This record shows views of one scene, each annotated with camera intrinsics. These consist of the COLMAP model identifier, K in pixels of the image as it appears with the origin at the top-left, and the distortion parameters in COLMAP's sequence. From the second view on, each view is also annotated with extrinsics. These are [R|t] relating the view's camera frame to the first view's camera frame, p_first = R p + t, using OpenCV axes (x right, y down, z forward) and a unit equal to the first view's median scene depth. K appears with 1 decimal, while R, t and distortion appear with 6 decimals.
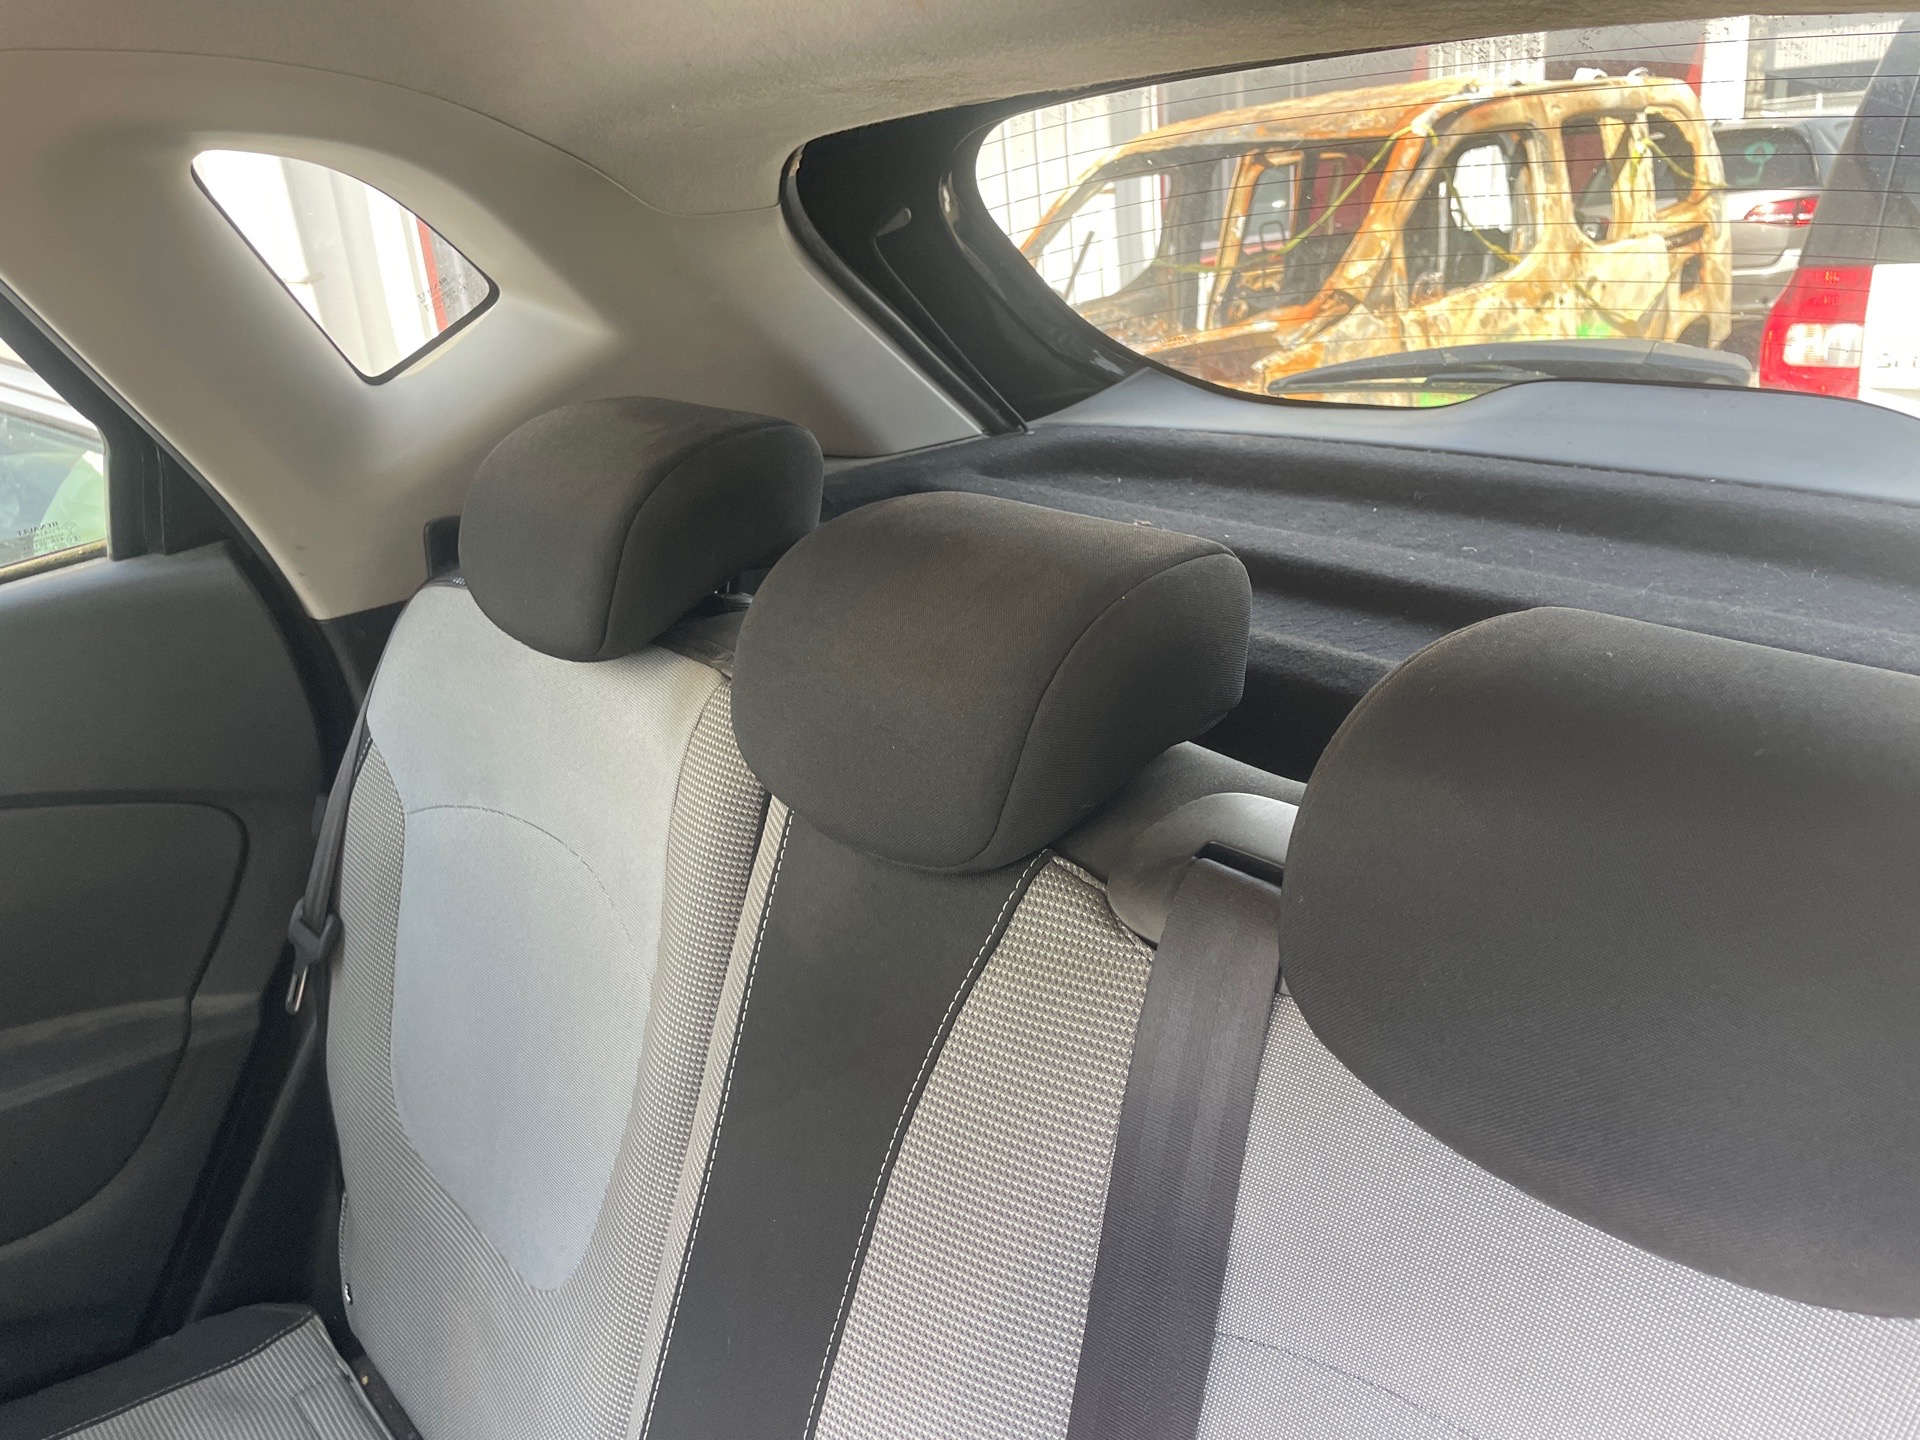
lens RADIAL K [[1452.2, 0, 958.6], [0, 1452.2, 723.1], [0, 0, 1]] dist [0.001954, 0.001610]
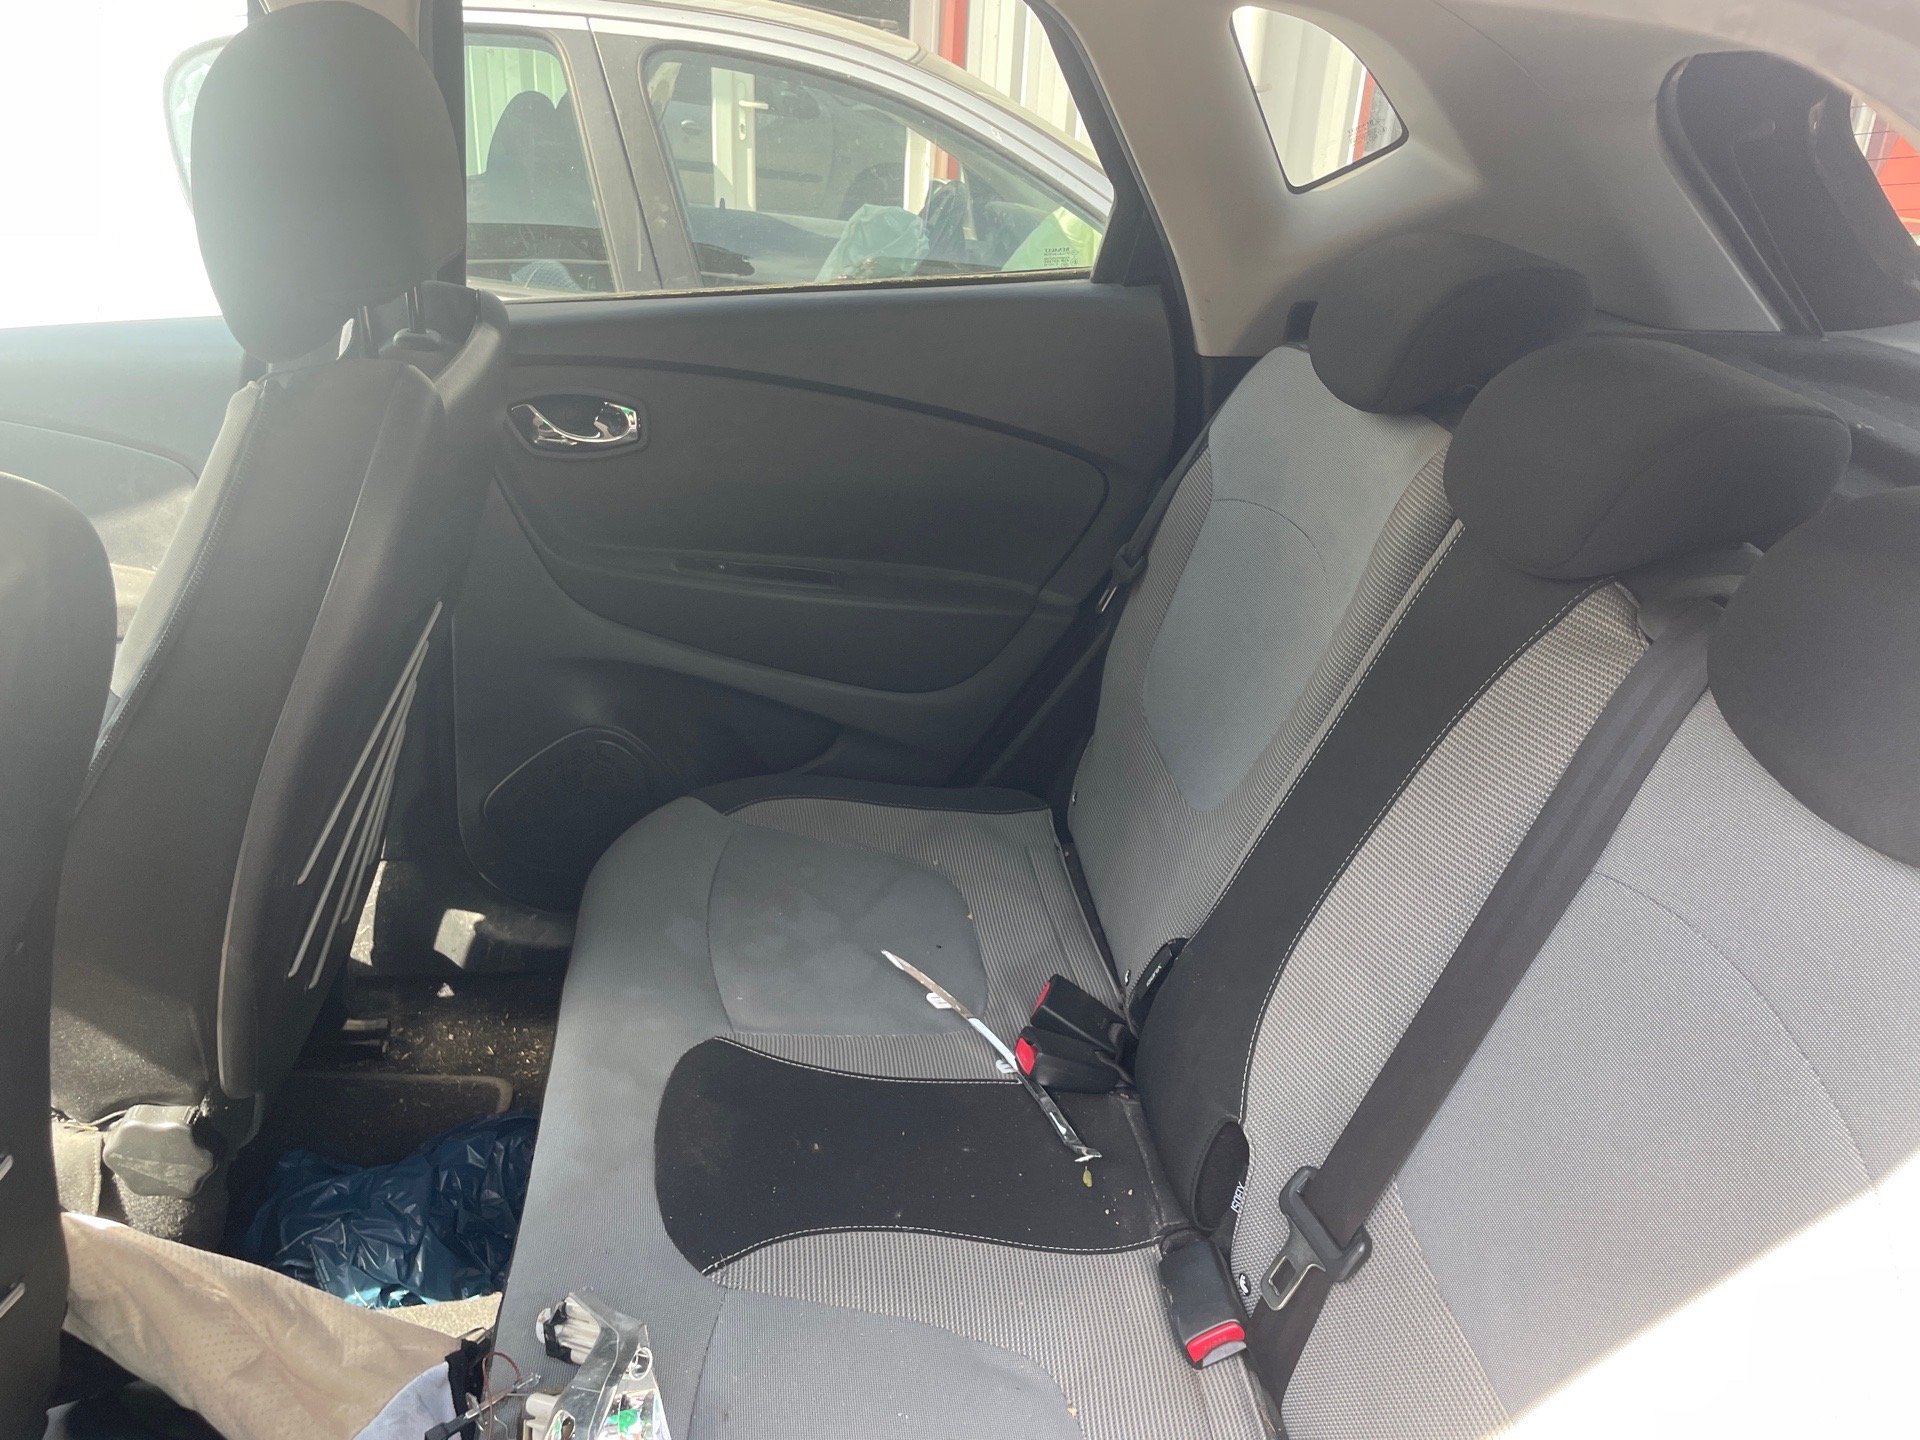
lens RADIAL K [[1466.8, 0, 959.1], [0, 1466.8, 730.0], [0, 0, 1]] dist [0.078200, -0.110616]
pose [[0.824510, 0.340871, -0.451653, 0.142944], [-0.295202, 0.940081, 0.170595, 0.099604], [0.482741, -0.007328, 0.875732, -0.386041]]
